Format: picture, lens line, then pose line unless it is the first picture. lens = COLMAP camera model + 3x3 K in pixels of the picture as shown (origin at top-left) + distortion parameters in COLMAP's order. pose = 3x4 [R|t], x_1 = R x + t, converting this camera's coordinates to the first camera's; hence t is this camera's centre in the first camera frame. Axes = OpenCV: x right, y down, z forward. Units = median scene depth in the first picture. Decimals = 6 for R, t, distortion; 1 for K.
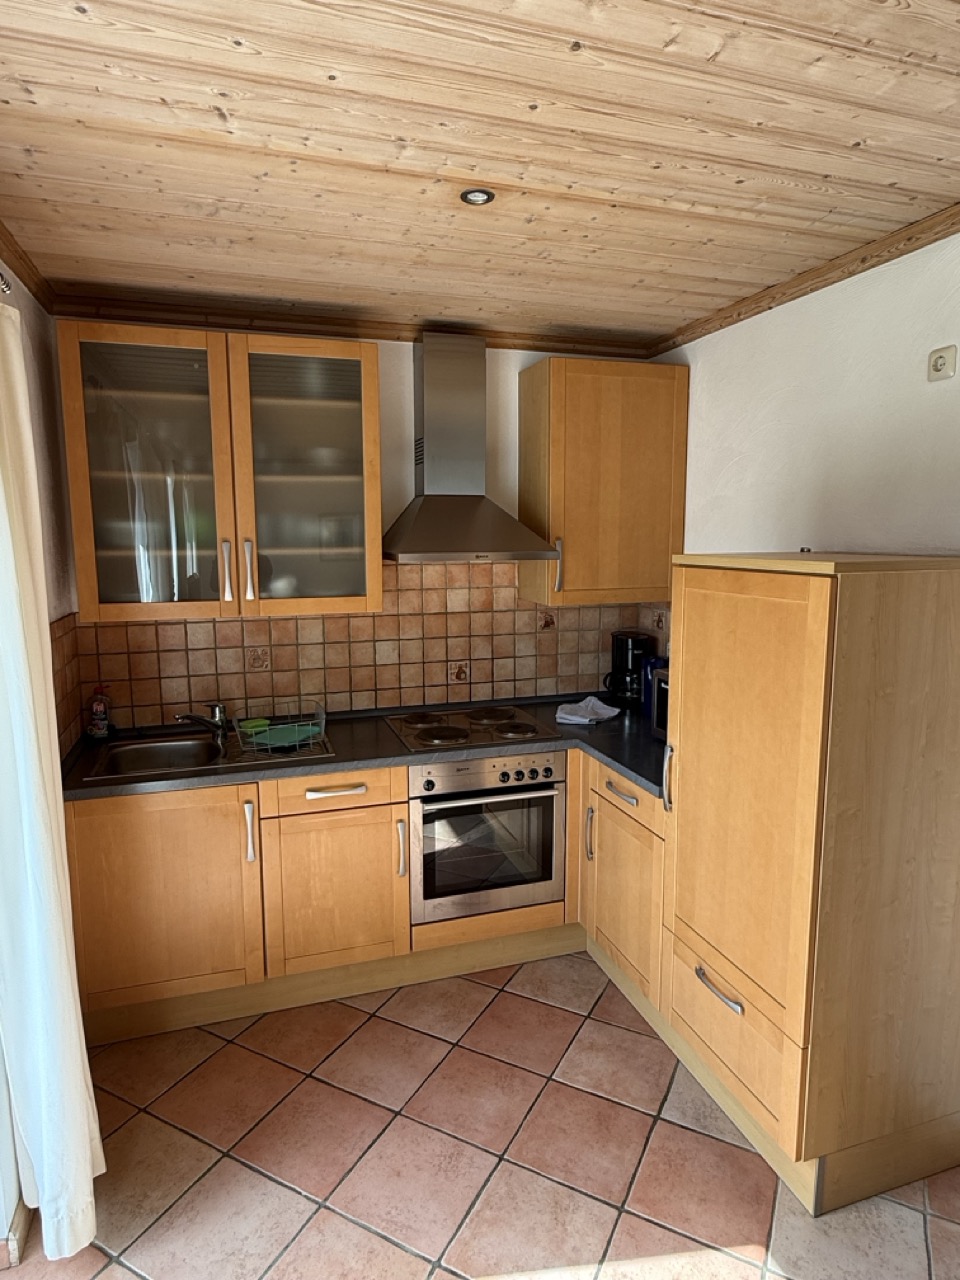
lens RADIAL K [[750.4, 0, 480.0], [0, 750.4, 640.0], [0, 0, 1]] dist [-0.004604, -0.001305]
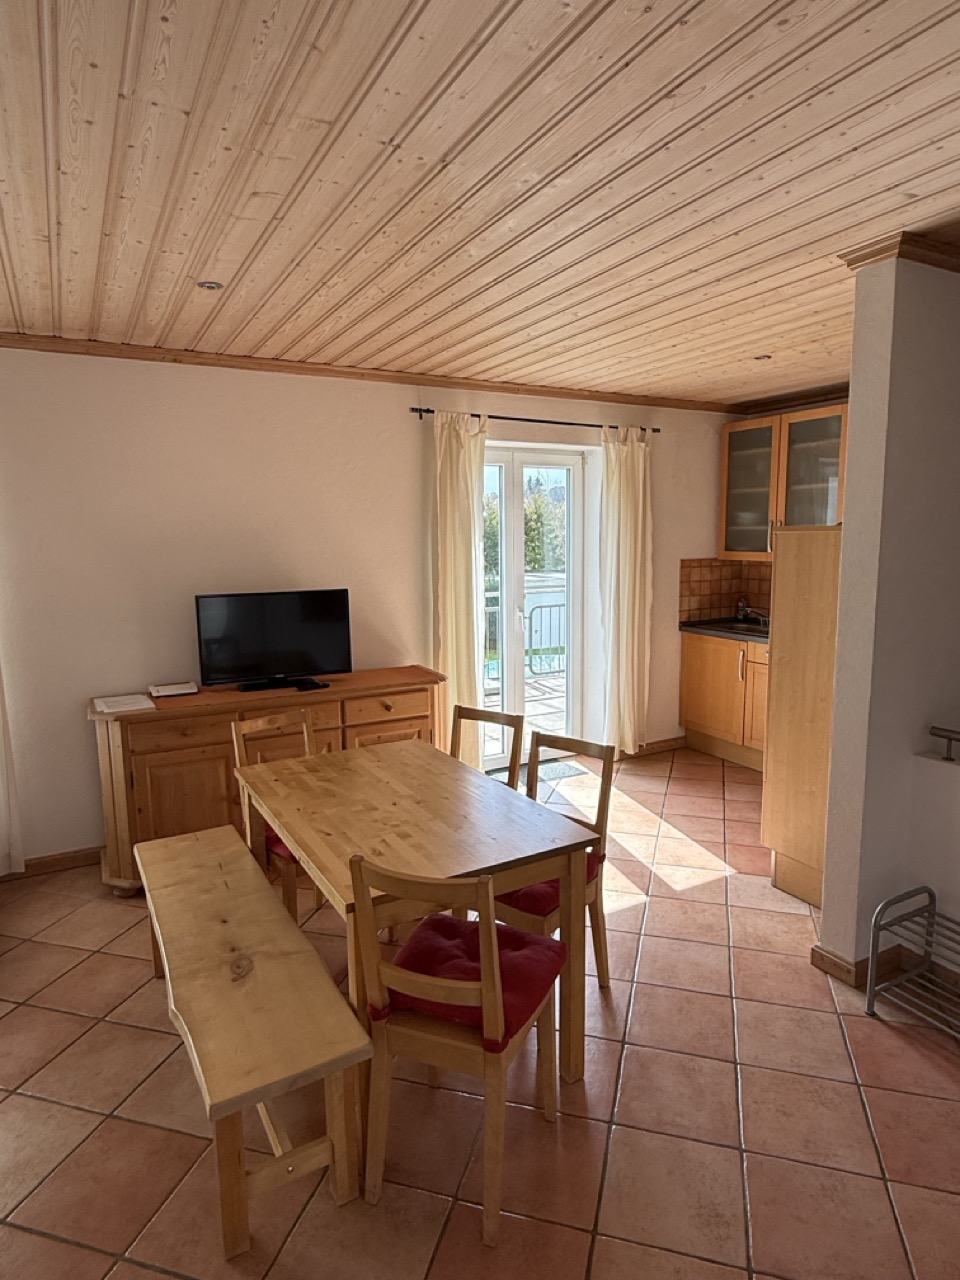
lens RADIAL K [[750.4, 0, 480.0], [0, 750.4, 640.0], [0, 0, 1]] dist [-0.004604, -0.001305]
pose [[0.180387, 0.141330, -0.973389, 1.507003], [-0.131735, 0.984179, 0.118483, 0.041128], [0.974734, 0.106856, 0.196151, -0.088171]]
